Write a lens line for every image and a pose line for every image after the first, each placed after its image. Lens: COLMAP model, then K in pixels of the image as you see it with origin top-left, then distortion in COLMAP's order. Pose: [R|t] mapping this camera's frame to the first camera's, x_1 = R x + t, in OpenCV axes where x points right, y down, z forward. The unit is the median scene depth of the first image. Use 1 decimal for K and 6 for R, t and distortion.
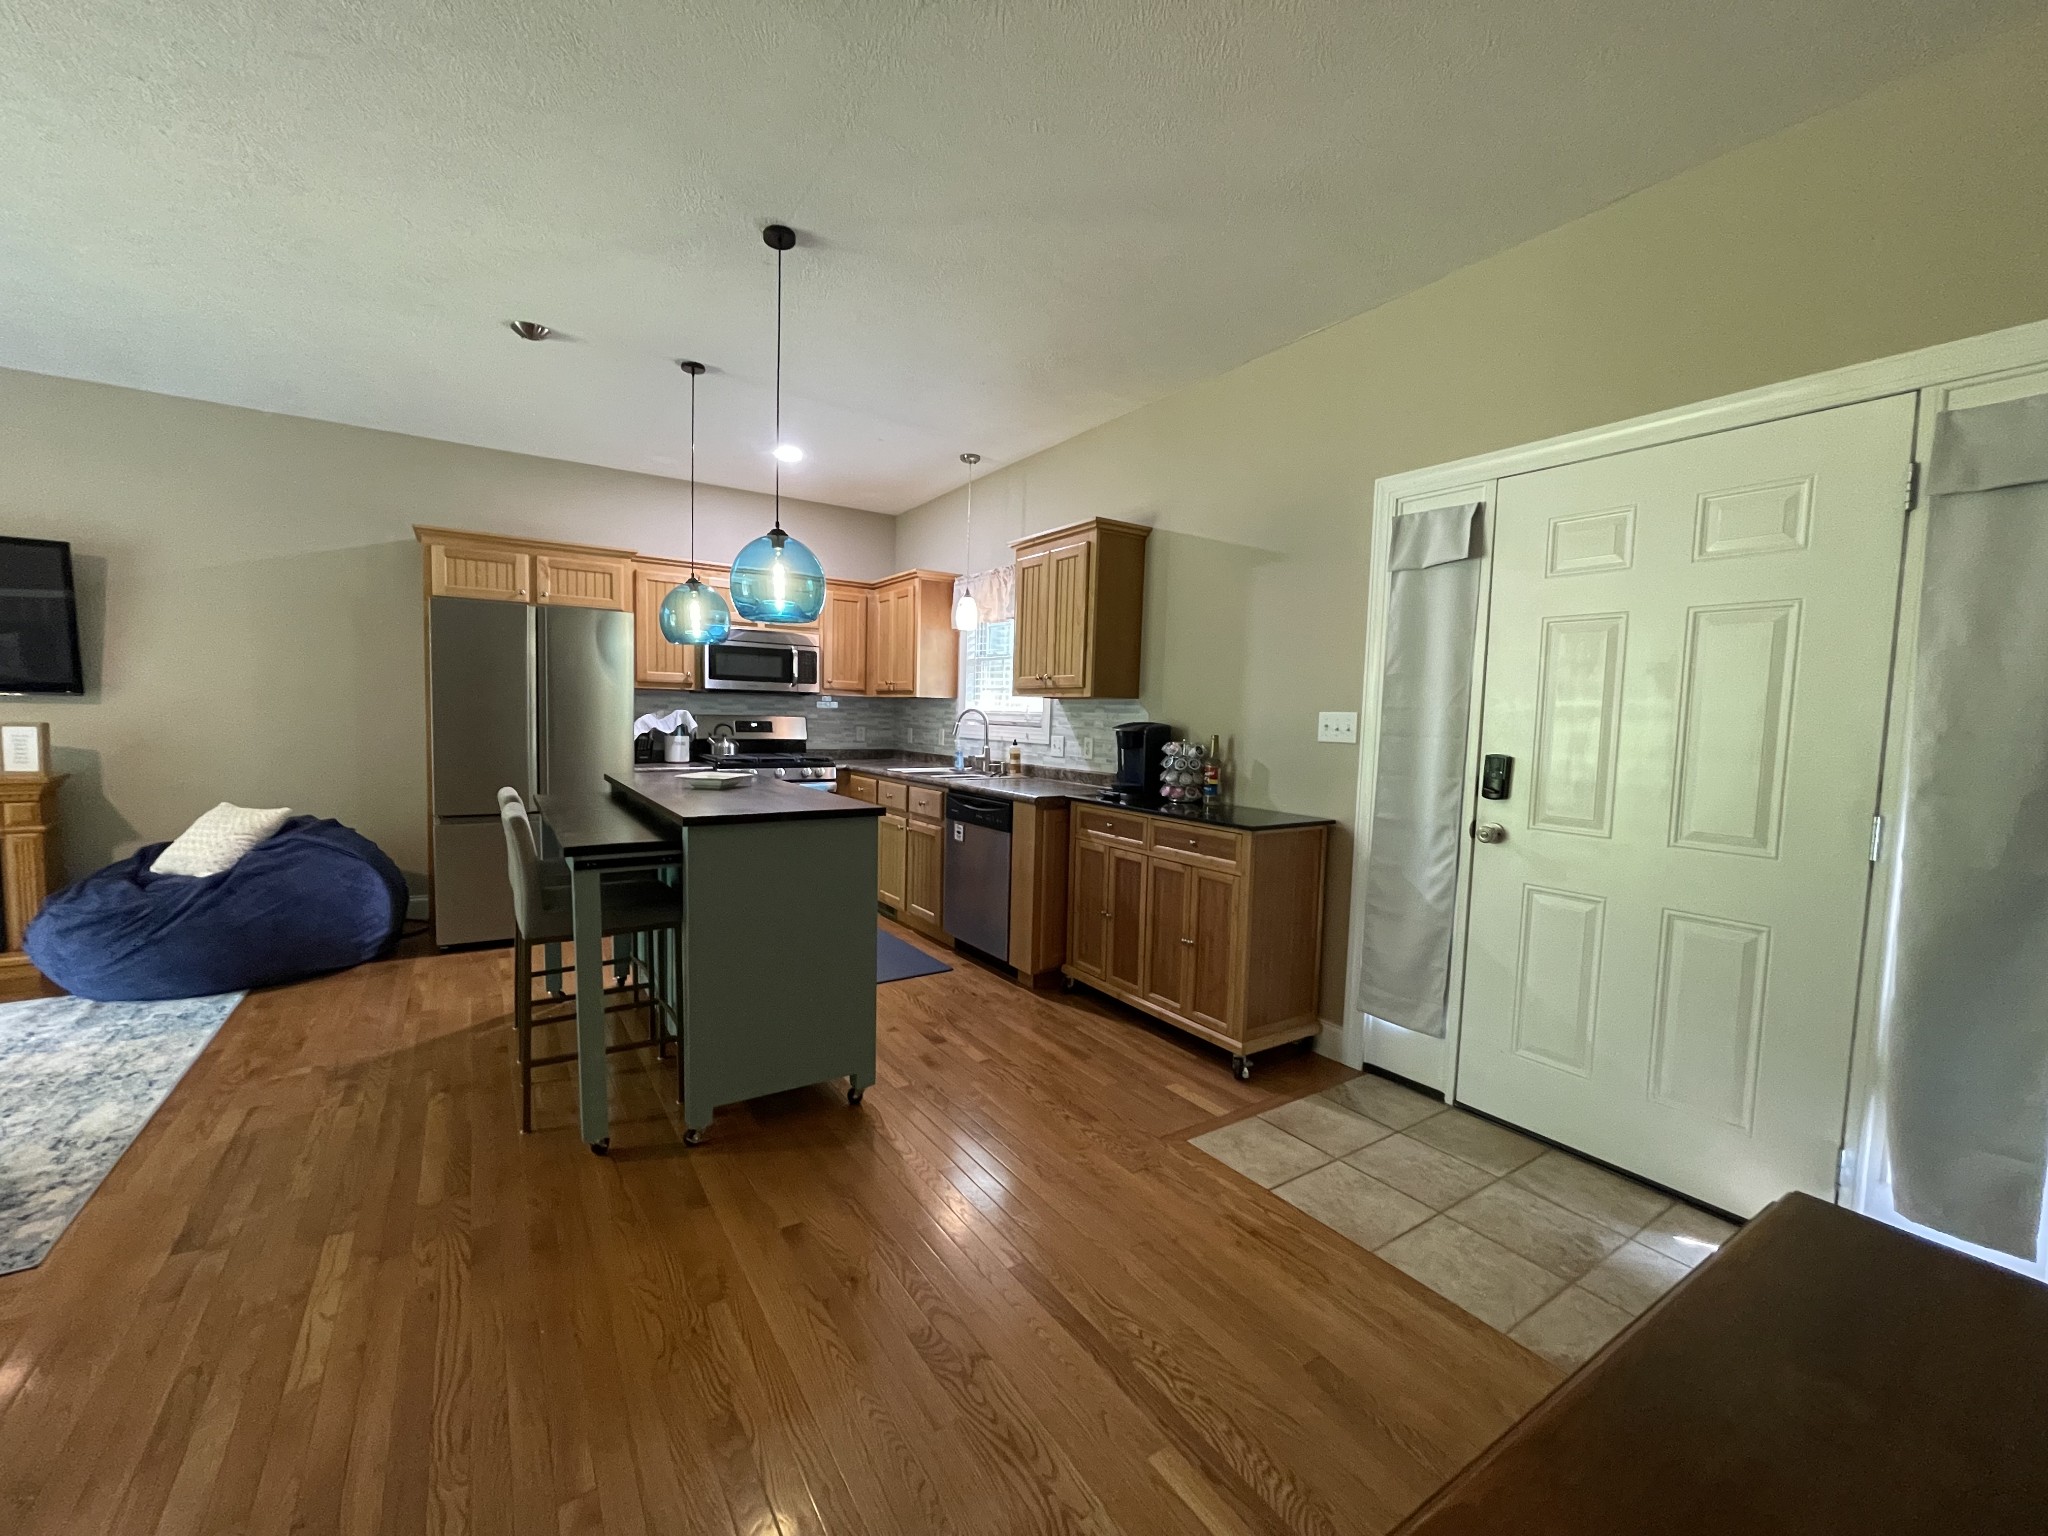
lens RADIAL K [[828.1, 0, 1016.2], [0, 828.1, 773.8], [0, 0, 1]] dist [-0.003840, -0.000842]
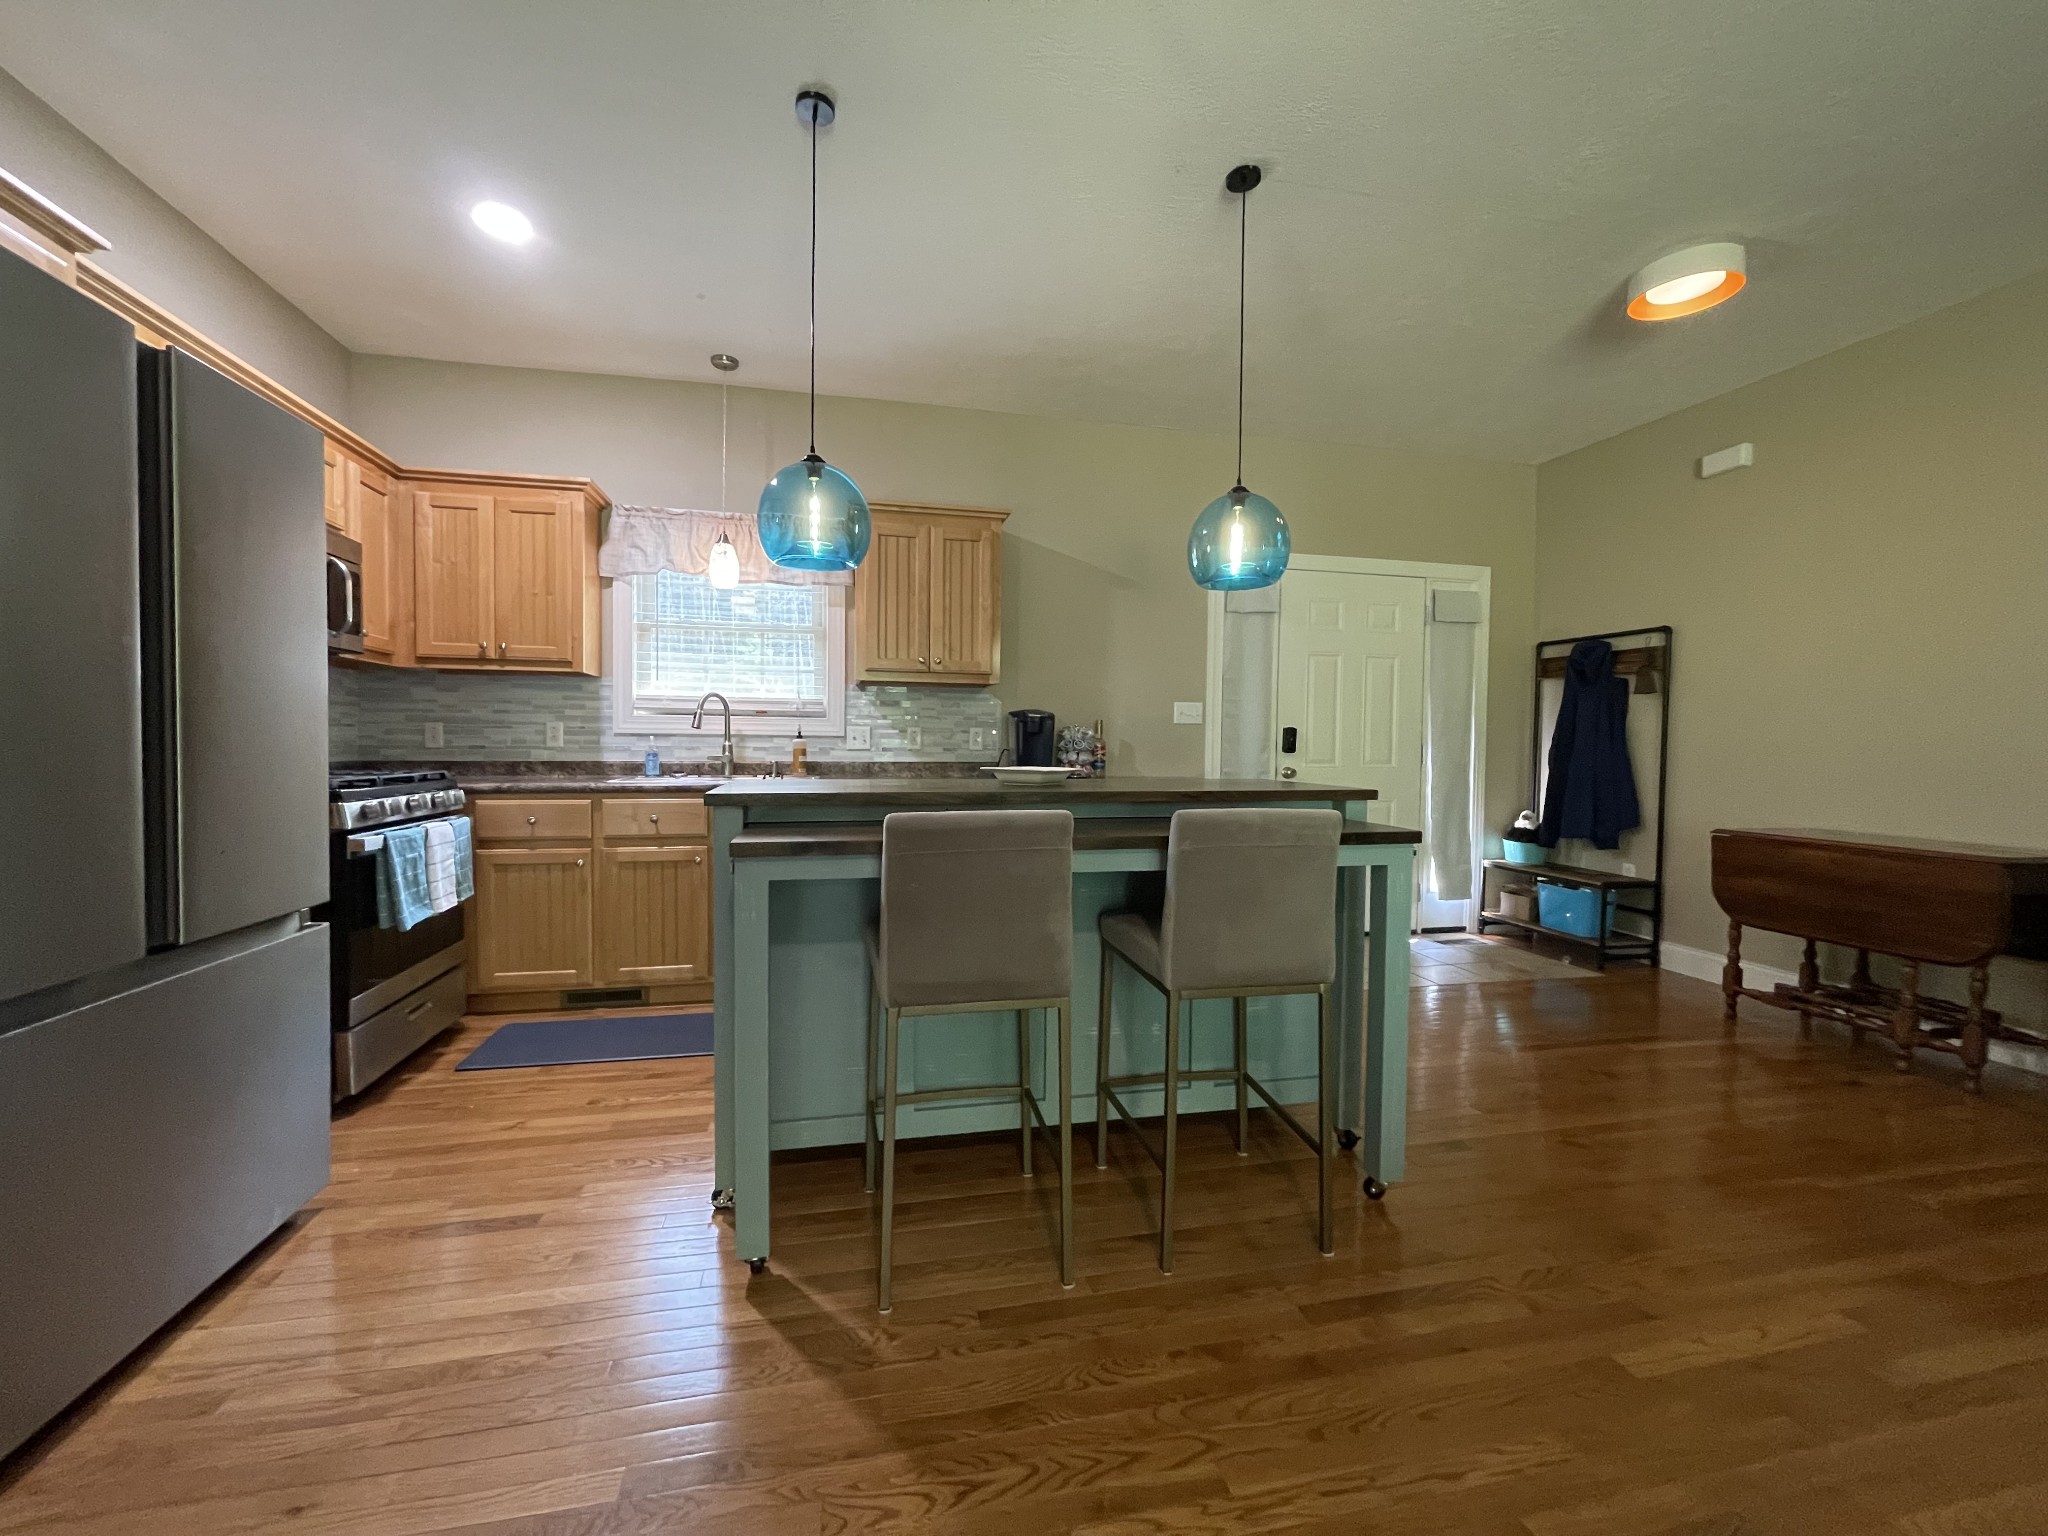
lens RADIAL K [[828.1, 0, 1016.0], [0, 828.1, 767.5], [0, 0, 1]] dist [-0.003840, -0.000842]
pose [[0.353172, -0.049636, 0.934241, -0.924004], [0.066943, 0.997373, 0.027683, -0.018832], [-0.933160, 0.052764, 0.355567, 0.672646]]
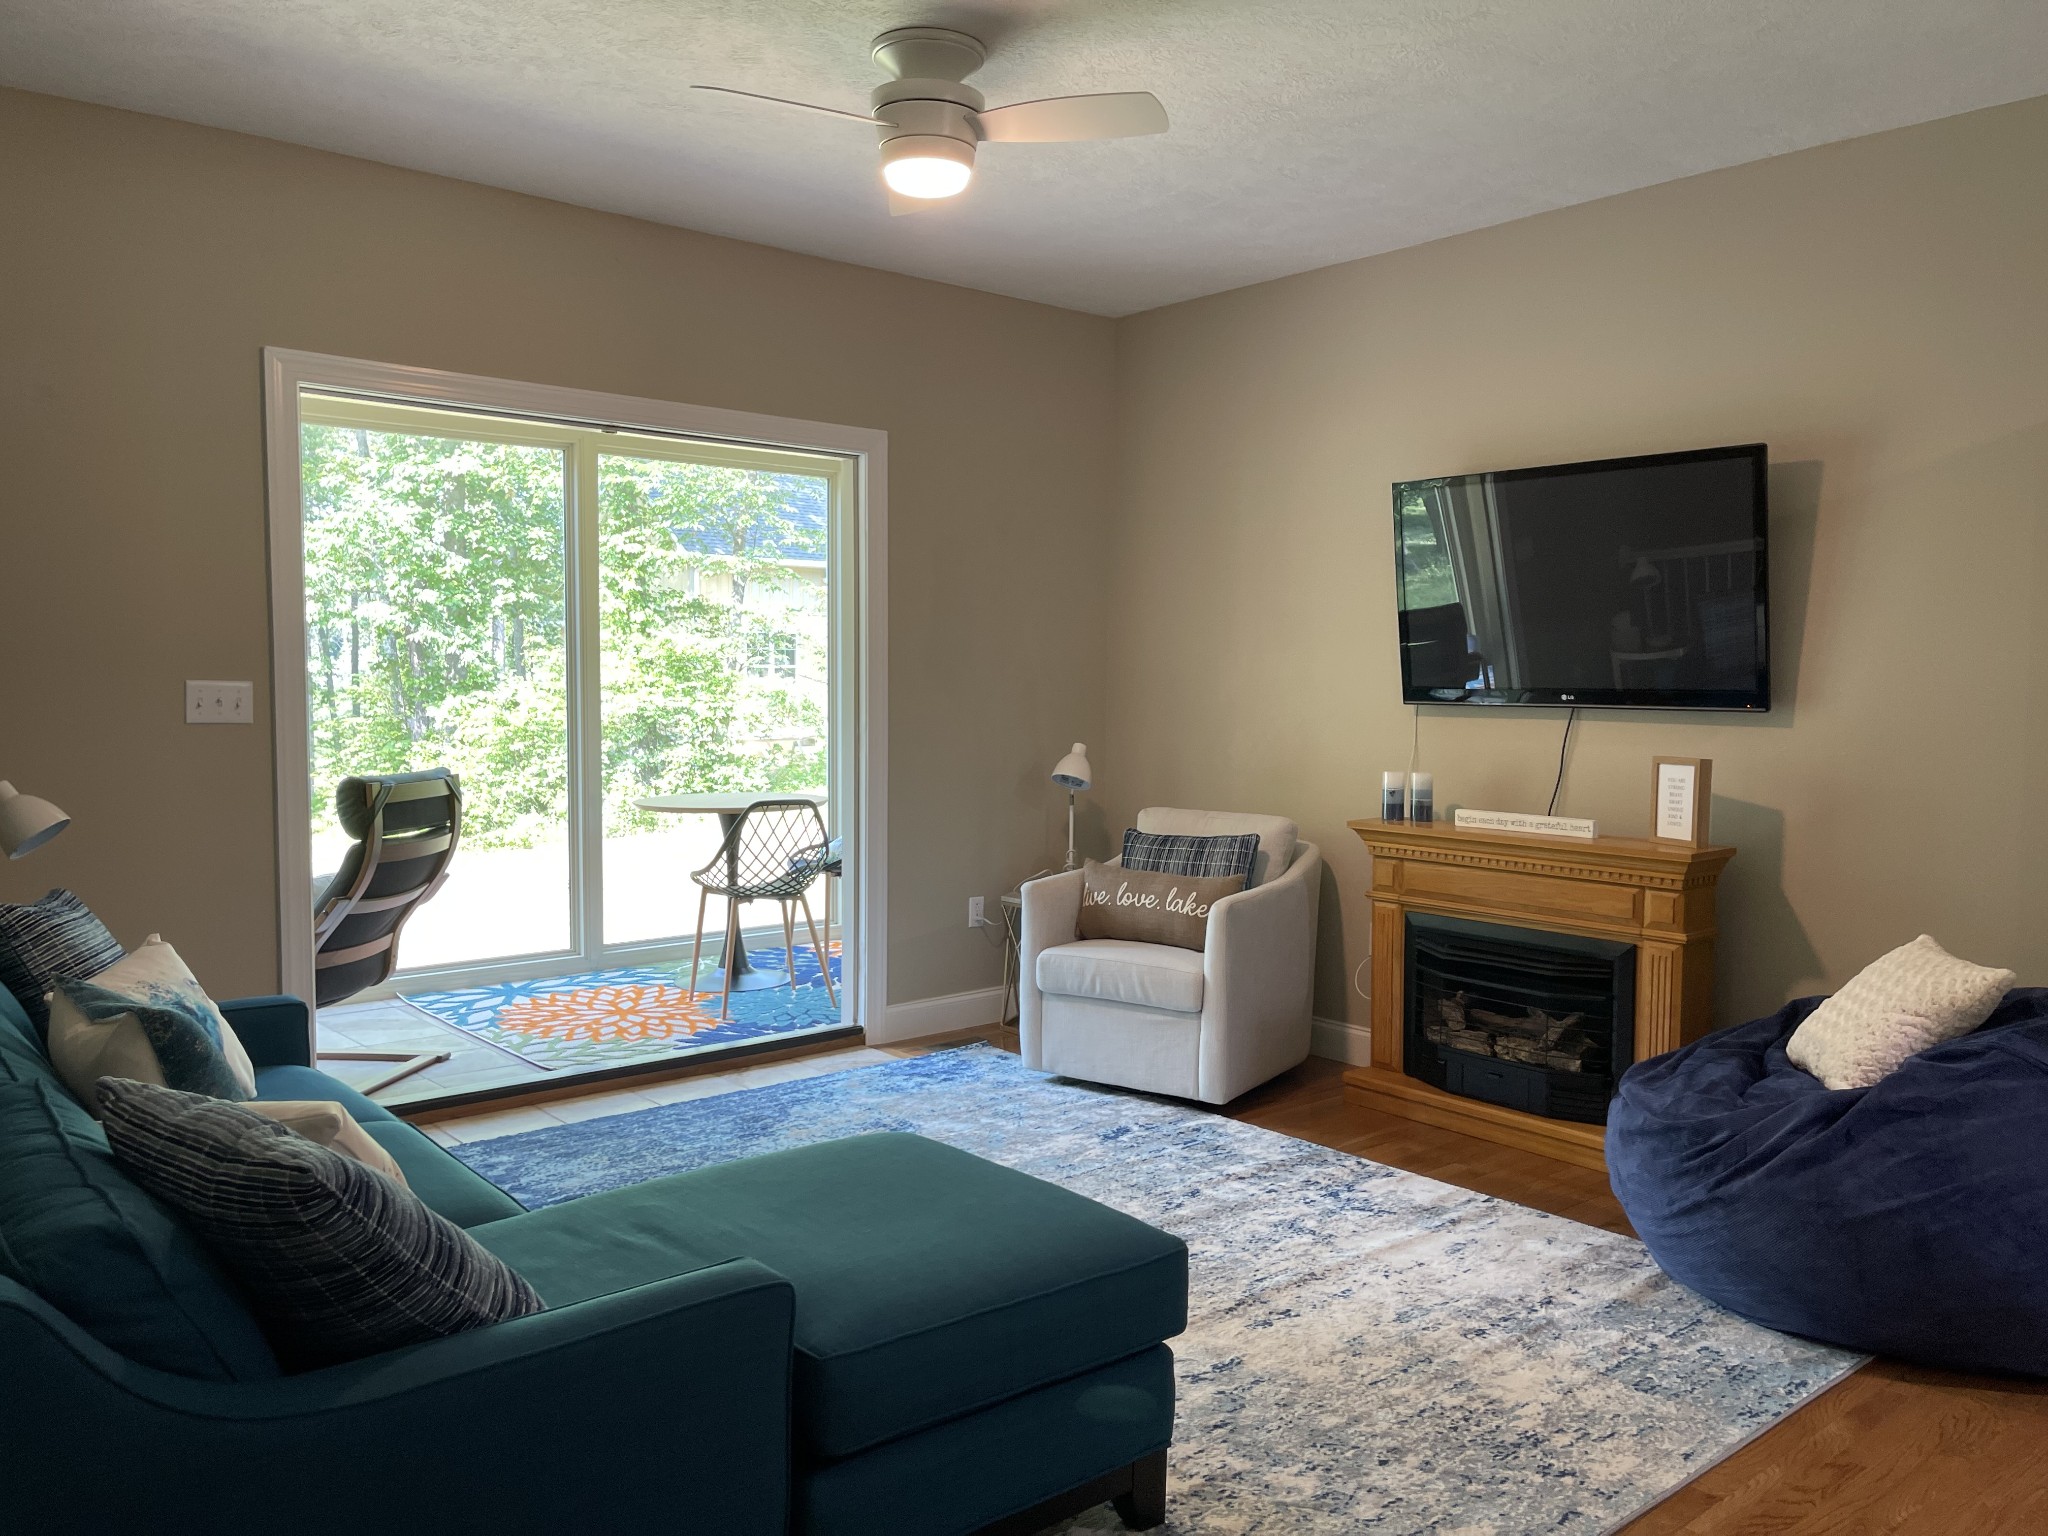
lens RADIAL K [[1540.3, 0, 1027.3], [0, 1540.3, 767.8], [0, 0, 1]] dist [-0.006609, -0.016565]
pose [[0.104035, 0.033814, -0.993999, -0.142496], [-0.076999, 0.996696, 0.025847, -0.046105], [0.991589, 0.073847, 0.106294, 0.400243]]
